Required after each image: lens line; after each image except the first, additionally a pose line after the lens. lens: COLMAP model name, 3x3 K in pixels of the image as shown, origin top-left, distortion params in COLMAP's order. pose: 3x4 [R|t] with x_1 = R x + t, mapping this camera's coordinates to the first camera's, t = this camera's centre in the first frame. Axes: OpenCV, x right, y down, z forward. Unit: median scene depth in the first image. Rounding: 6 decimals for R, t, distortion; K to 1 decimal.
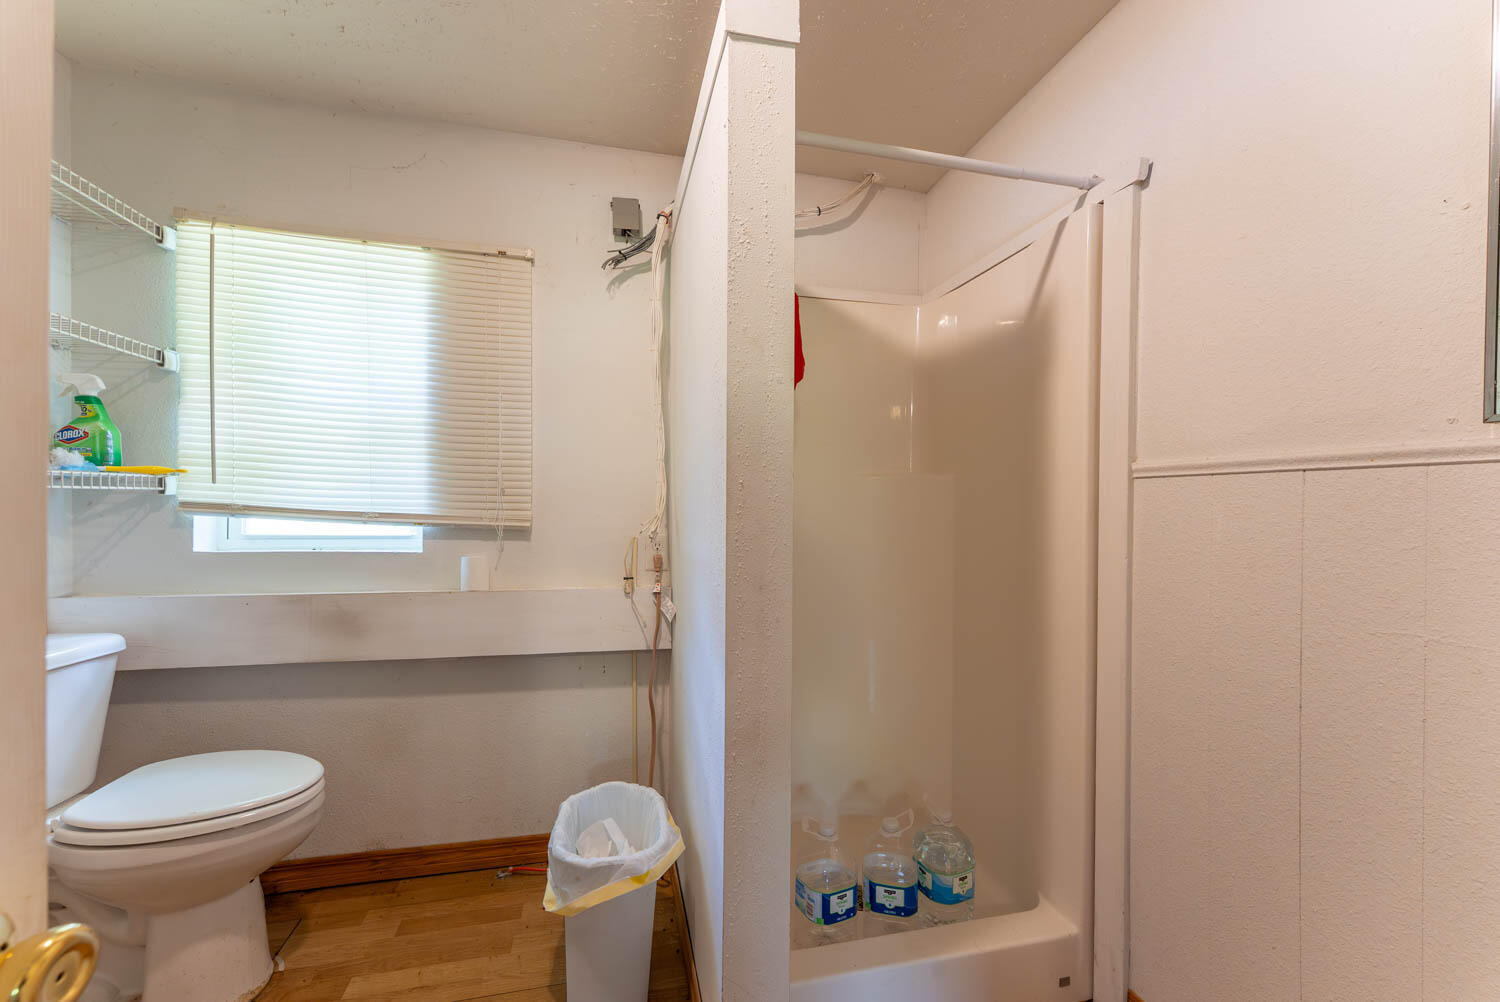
lens RADIAL K [[602.6, 0, 761.6], [0, 602.6, 496.4], [0, 0, 1]] dist [0.001601, -0.001197]
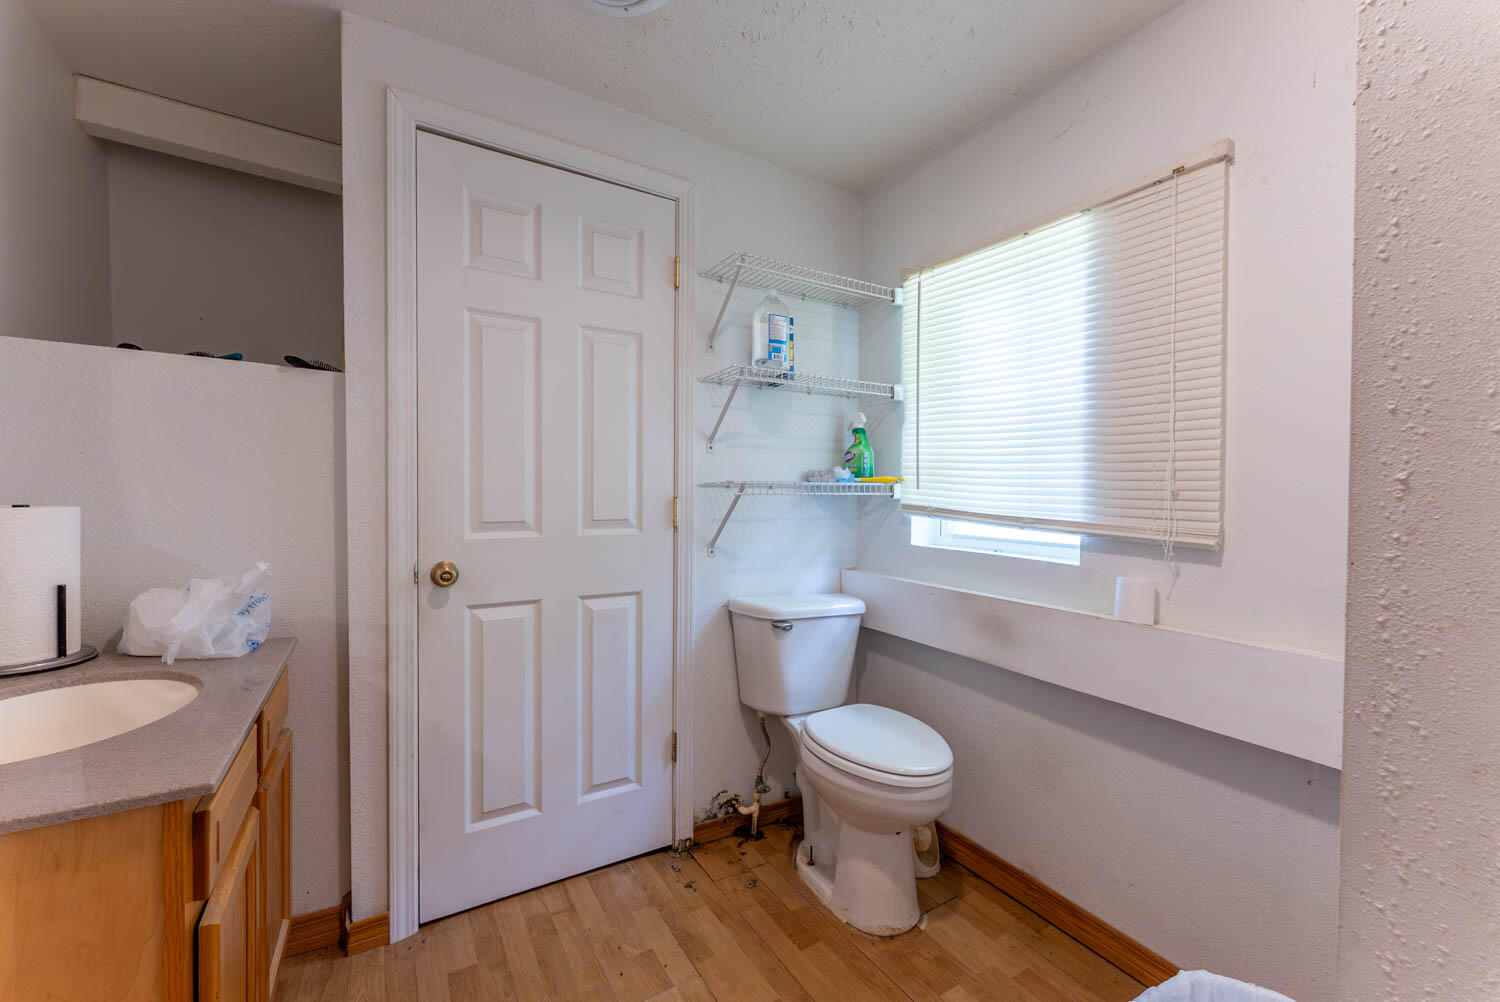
lens RADIAL K [[602.6, 0, 750.1], [0, 602.6, 505.6], [0, 0, 1]] dist [0.001601, -0.001197]
pose [[0.287943, 0.010275, -0.957593, 0.144751], [-0.007129, 0.999938, 0.008586, 0.002848], [0.957621, 0.004354, 0.287998, 0.334450]]
